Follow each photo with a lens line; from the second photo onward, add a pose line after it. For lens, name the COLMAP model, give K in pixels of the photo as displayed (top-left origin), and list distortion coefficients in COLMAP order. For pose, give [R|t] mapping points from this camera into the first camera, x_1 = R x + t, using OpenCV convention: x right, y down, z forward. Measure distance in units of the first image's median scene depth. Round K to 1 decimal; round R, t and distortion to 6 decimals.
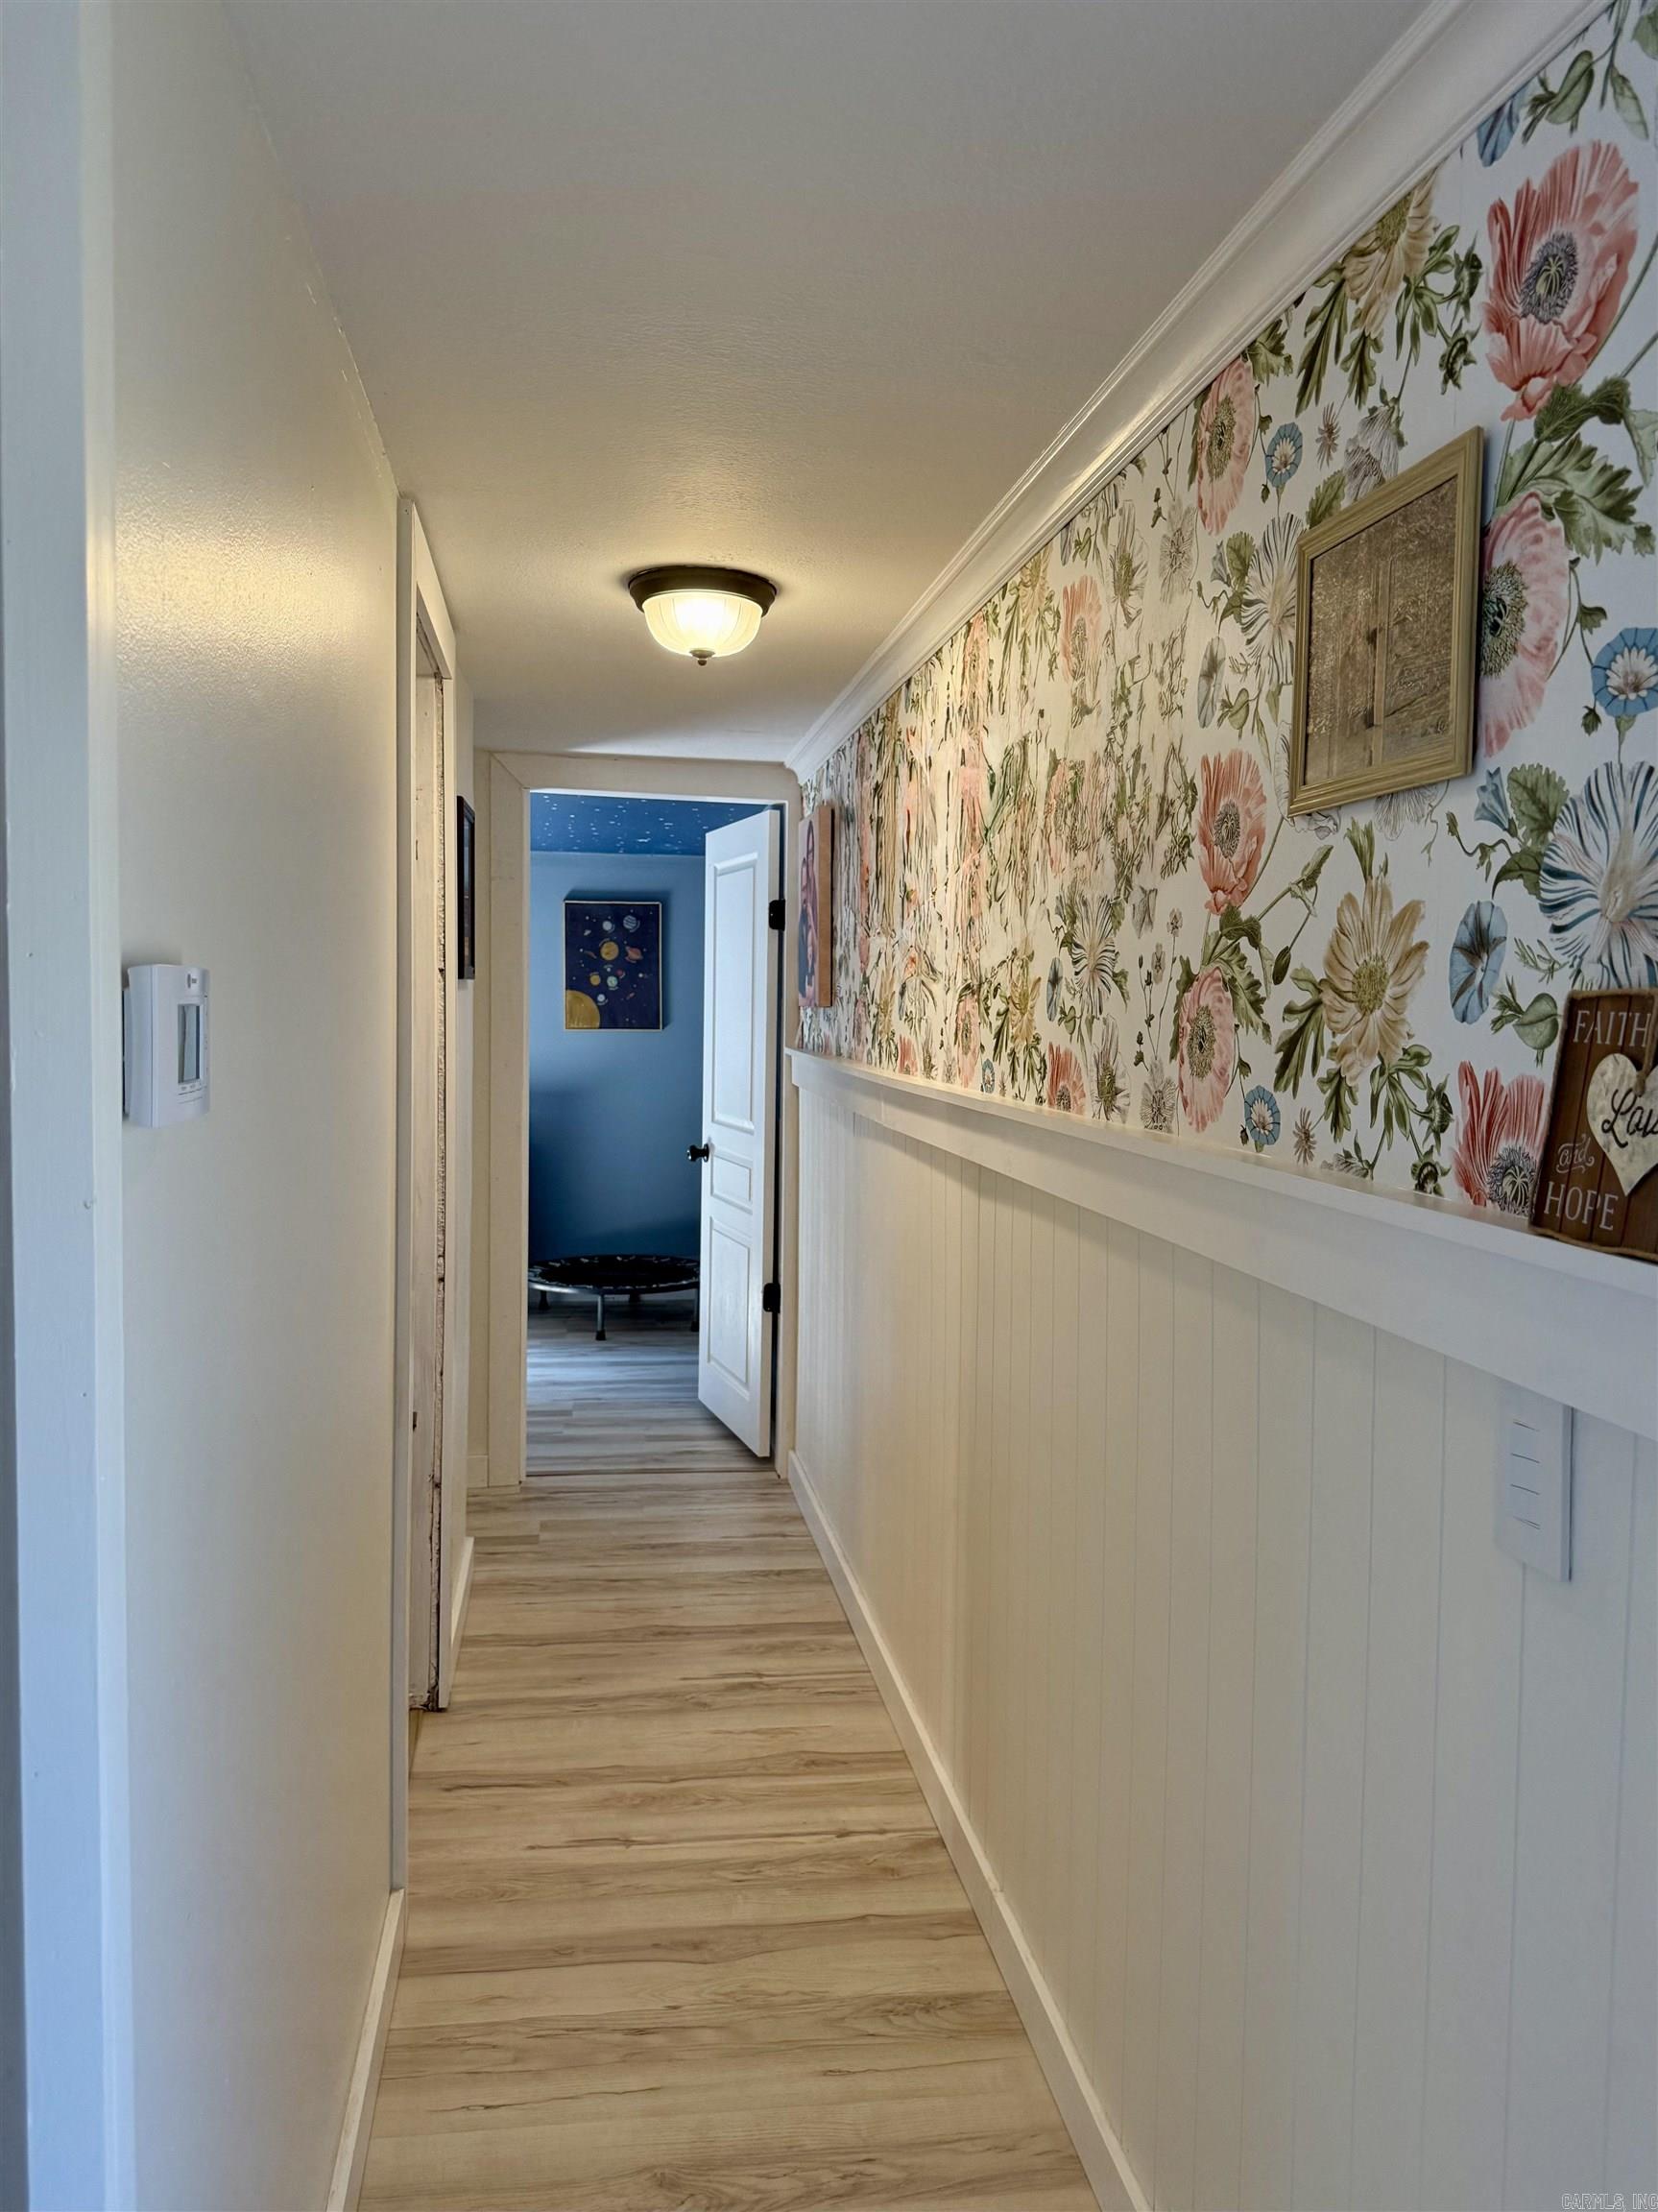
lens RADIAL K [[1561.5, 0, 840.3], [0, 1561.5, 1122.2], [0, 0, 1]] dist [0.041623, -0.067690]
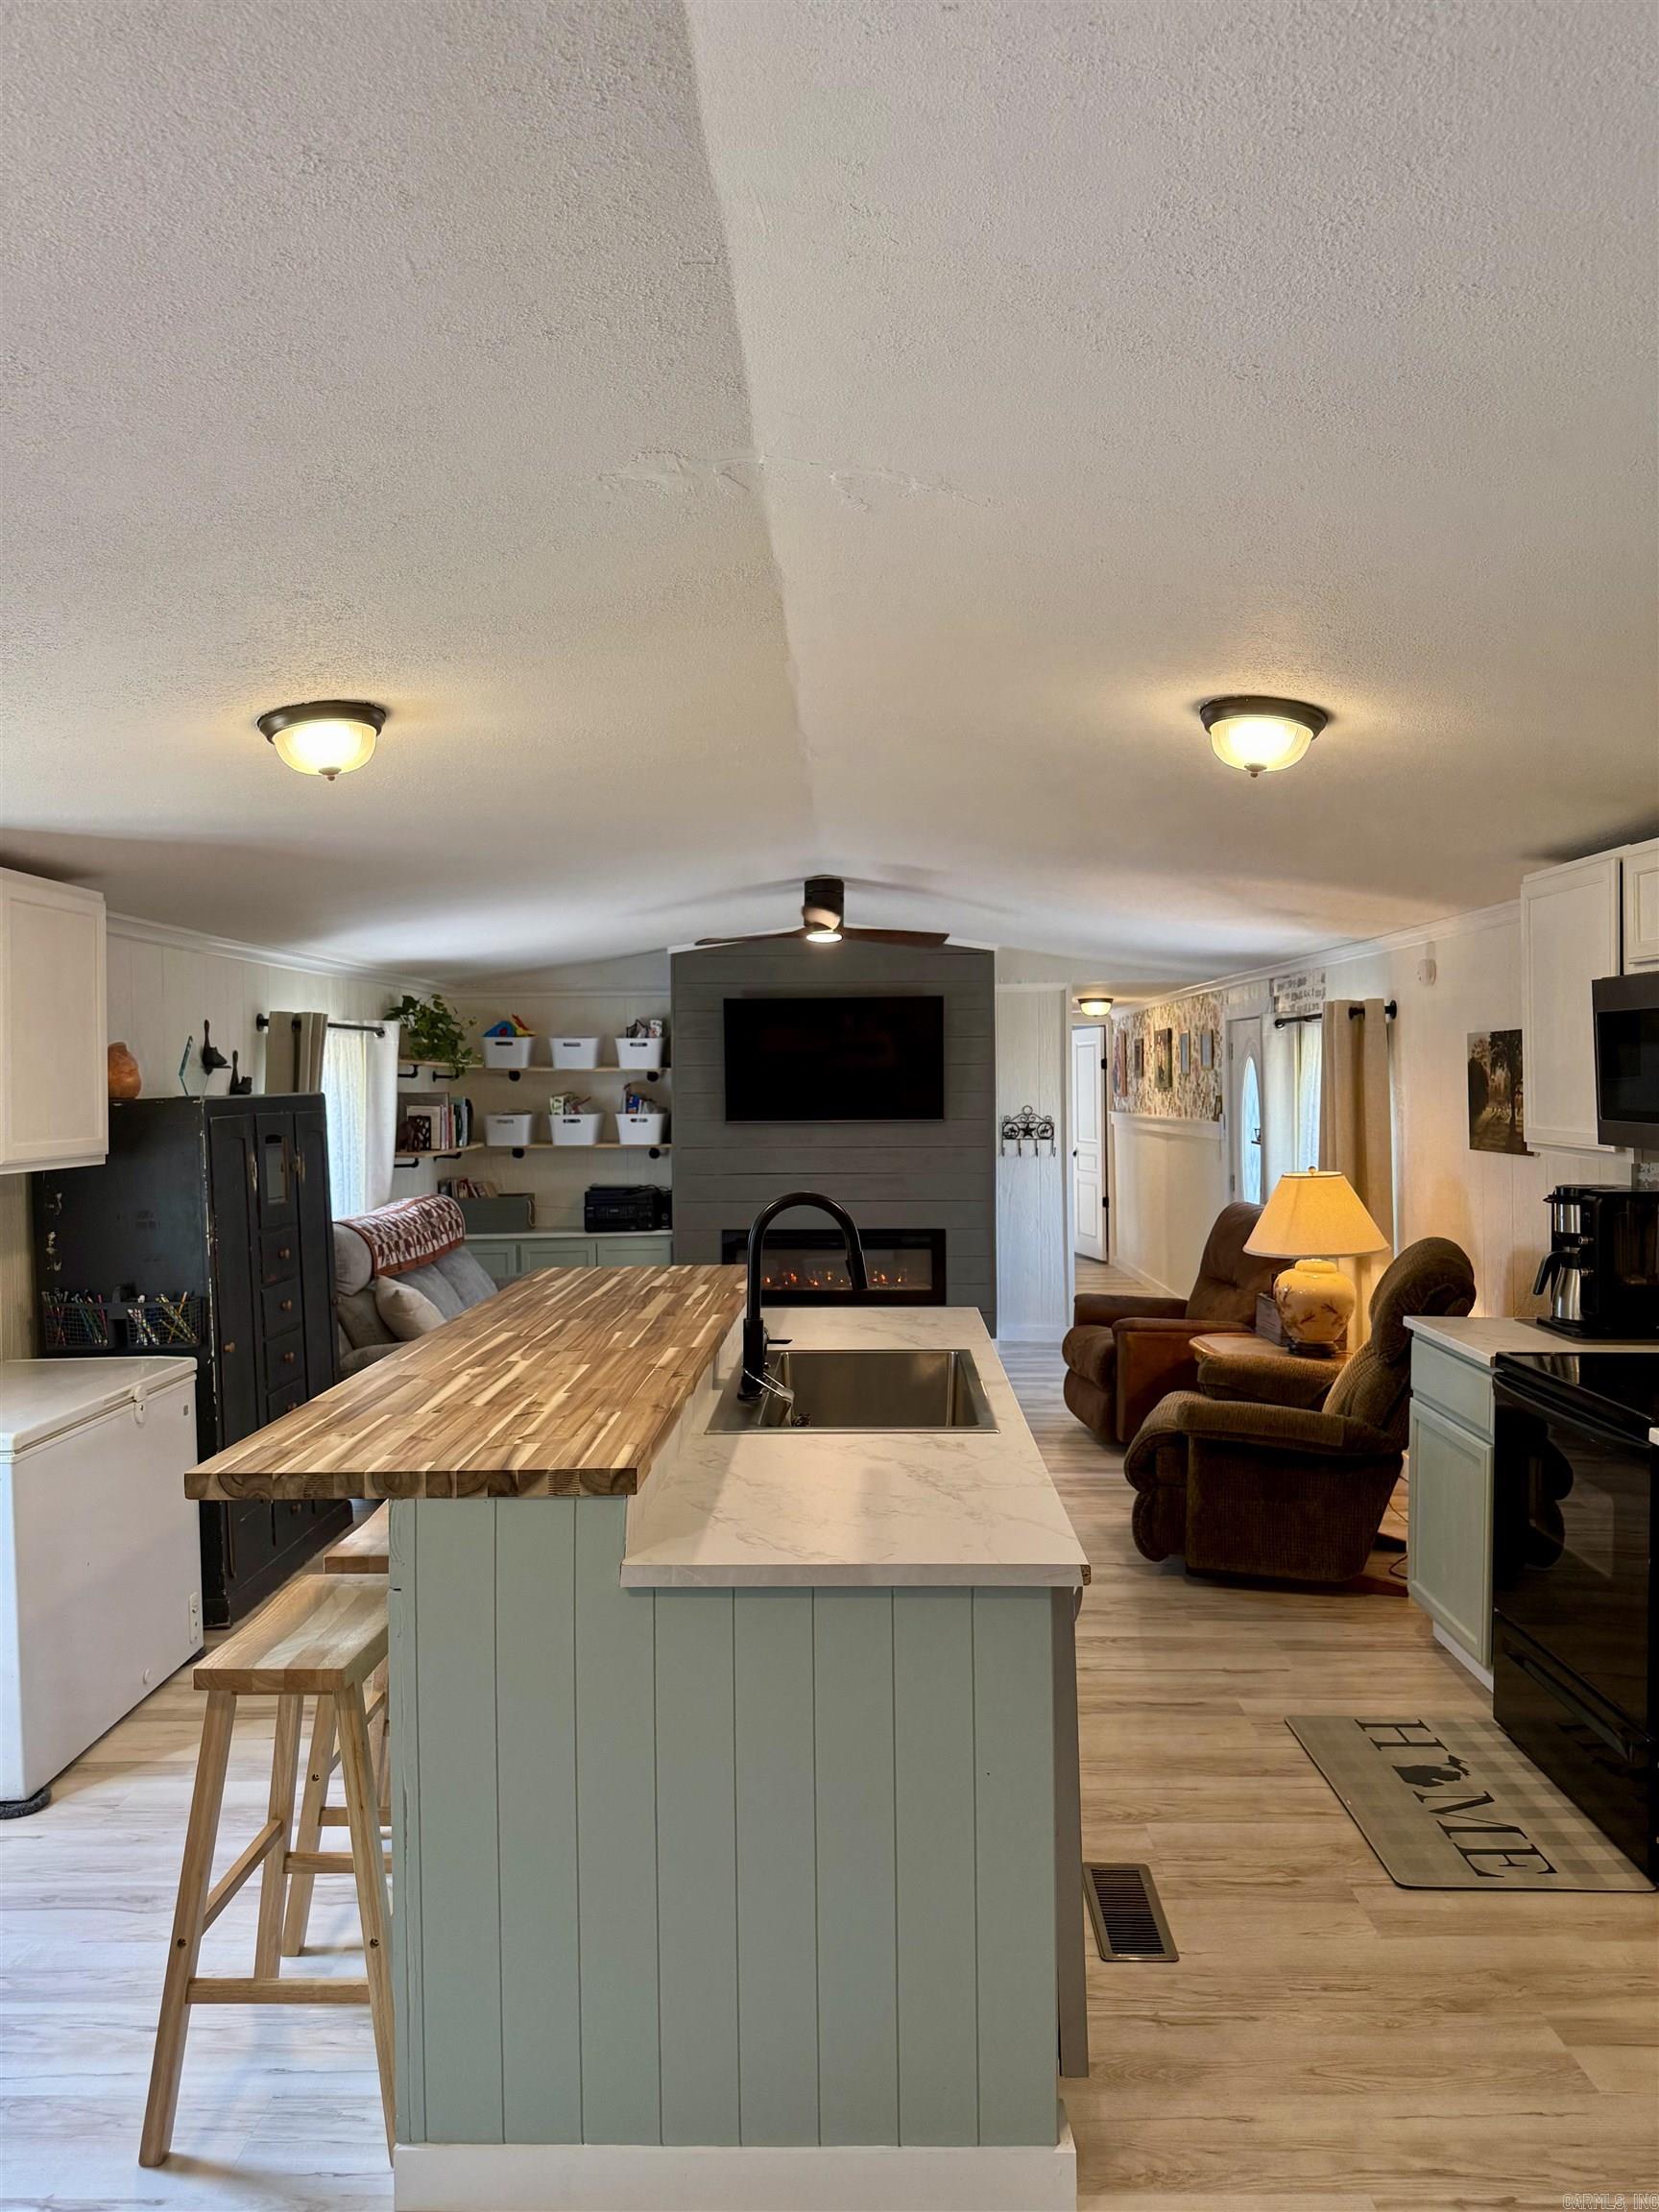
lens RADIAL K [[1561.6, 0, 813.3], [0, 1561.6, 1088.9], [0, 0, 1]] dist [0.041623, -0.067690]
pose [[0.982773, -0.027478, -0.182763, -0.109763], [0.013401, 0.996878, -0.077816, 0.322883], [0.184330, 0.074026, 0.980073, -4.838287]]
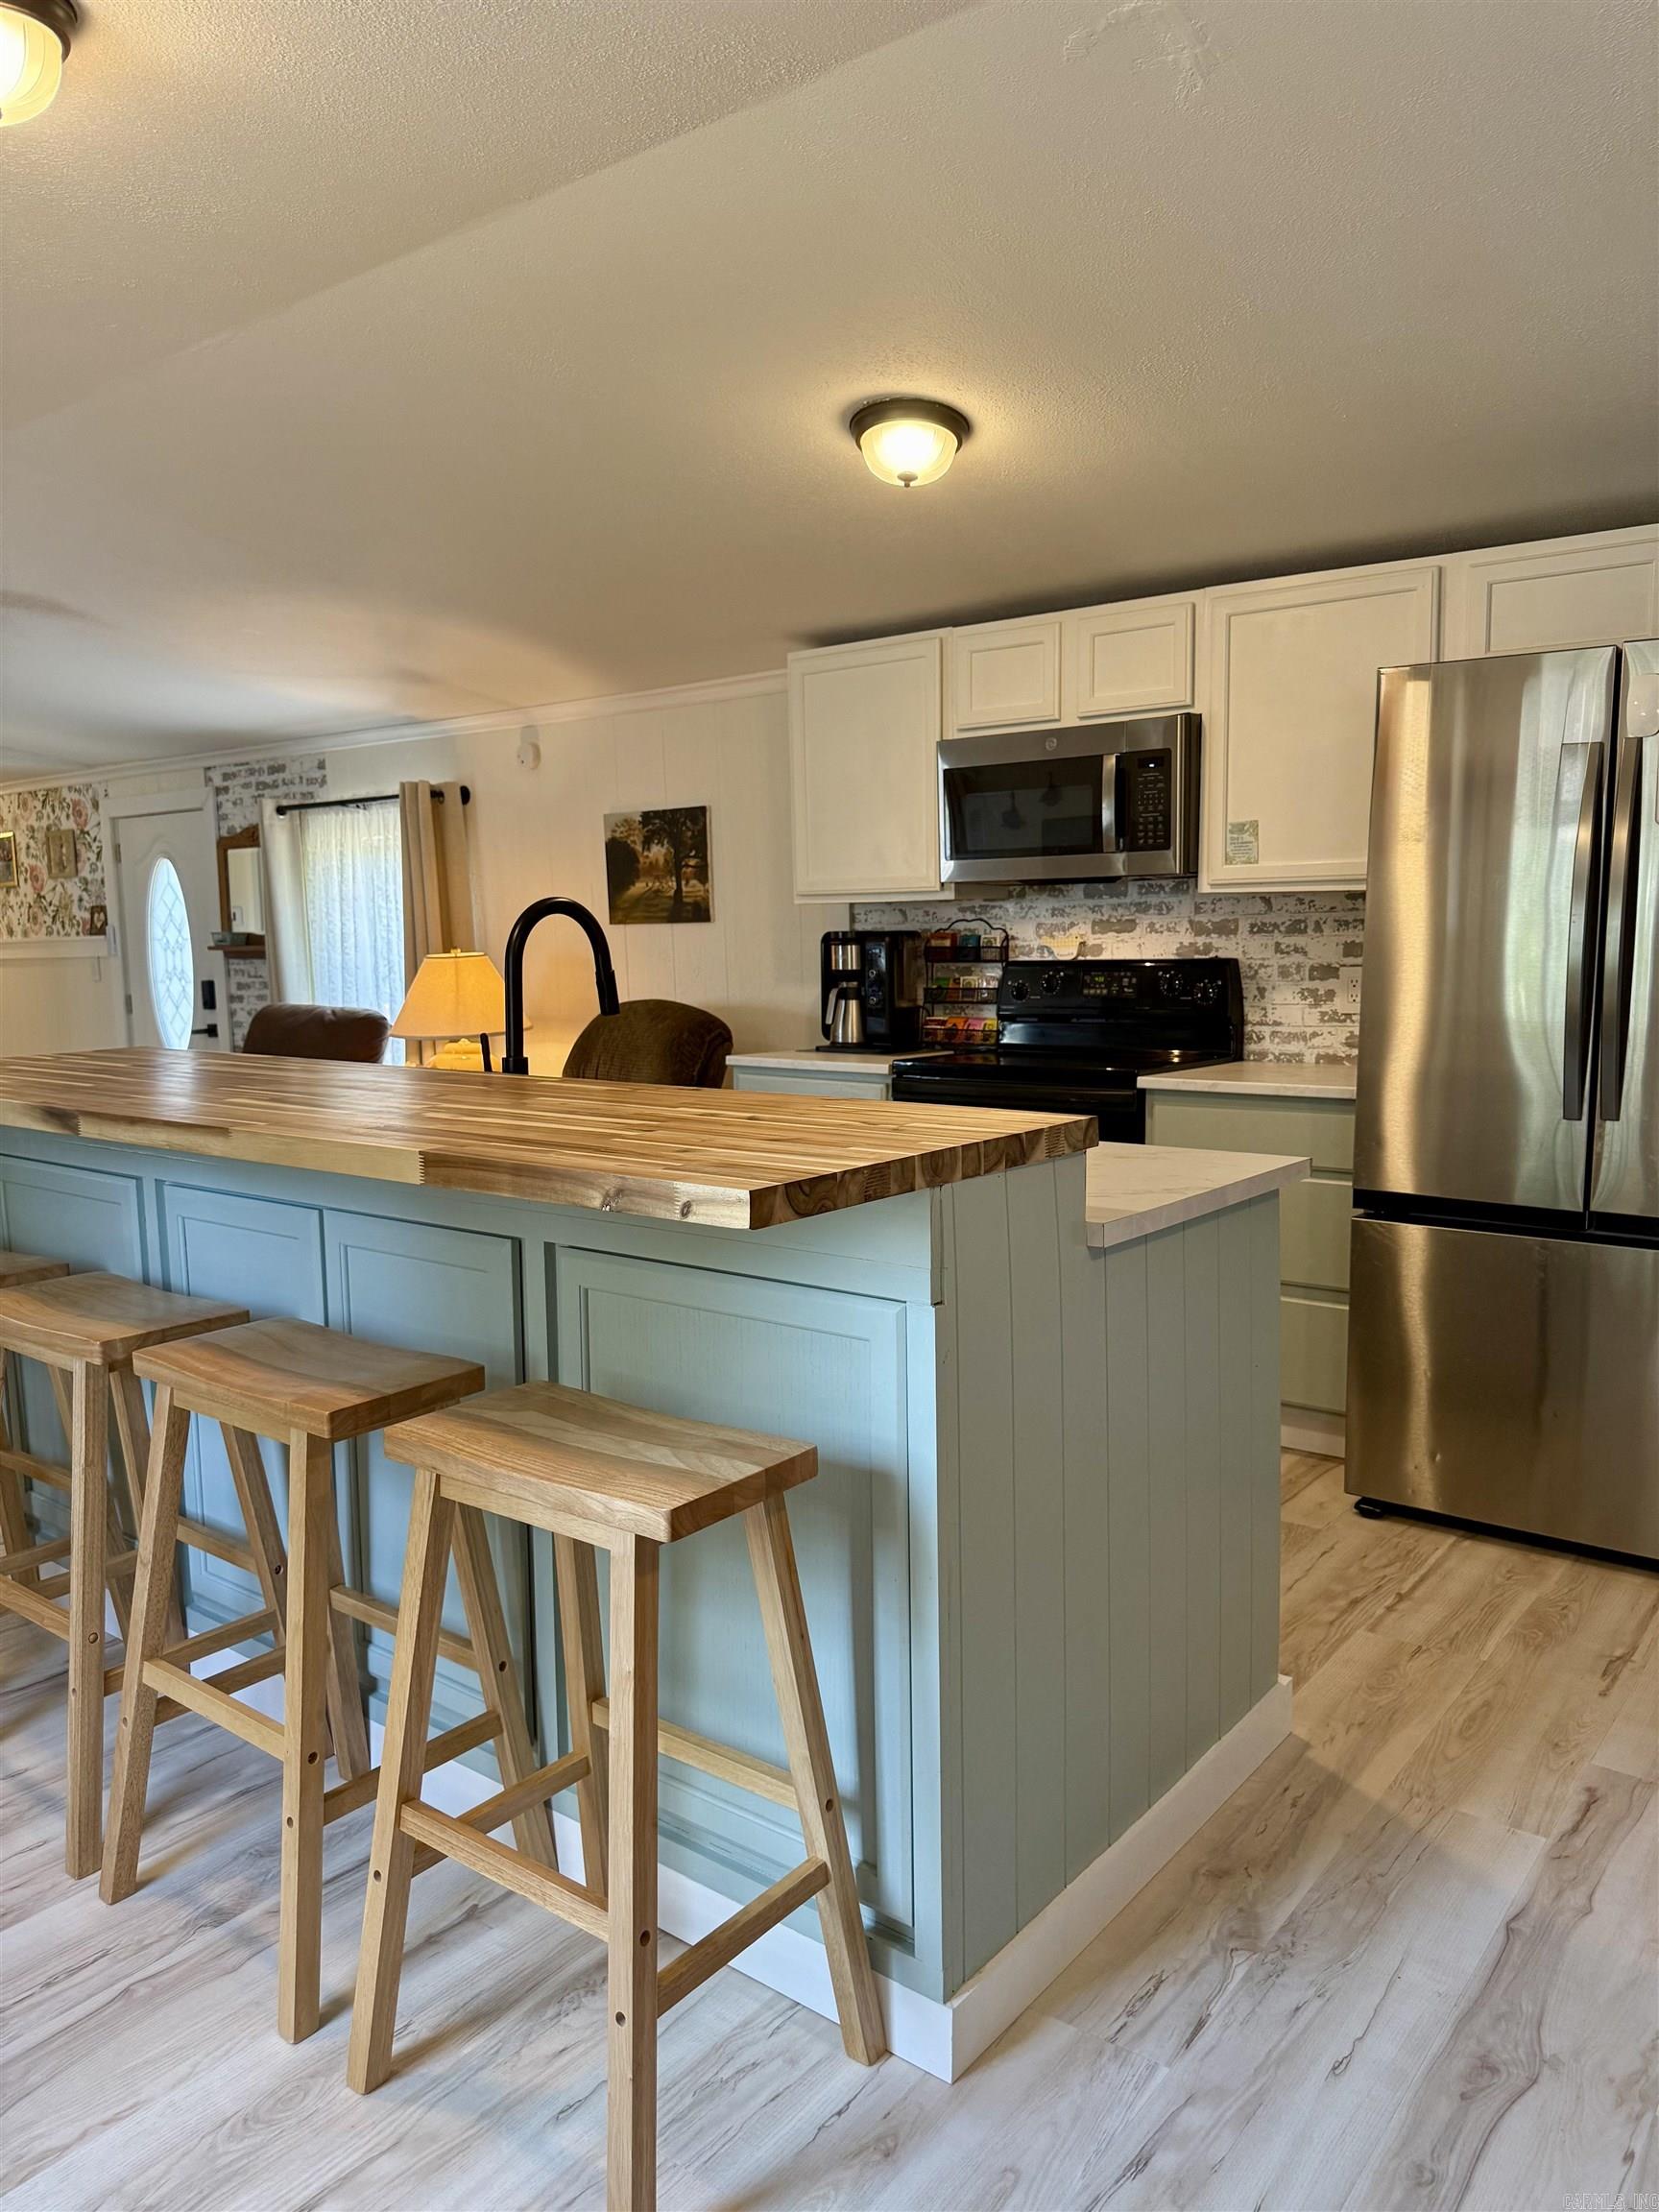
lens RADIAL K [[1561.6, 0, 880.5], [0, 1561.6, 1096.9], [0, 0, 1]] dist [0.041623, -0.067690]
pose [[0.712696, -0.103130, 0.693850, -1.325151], [0.087211, 0.994486, 0.058235, 0.437546], [-0.696030, 0.019008, 0.717761, -4.288579]]
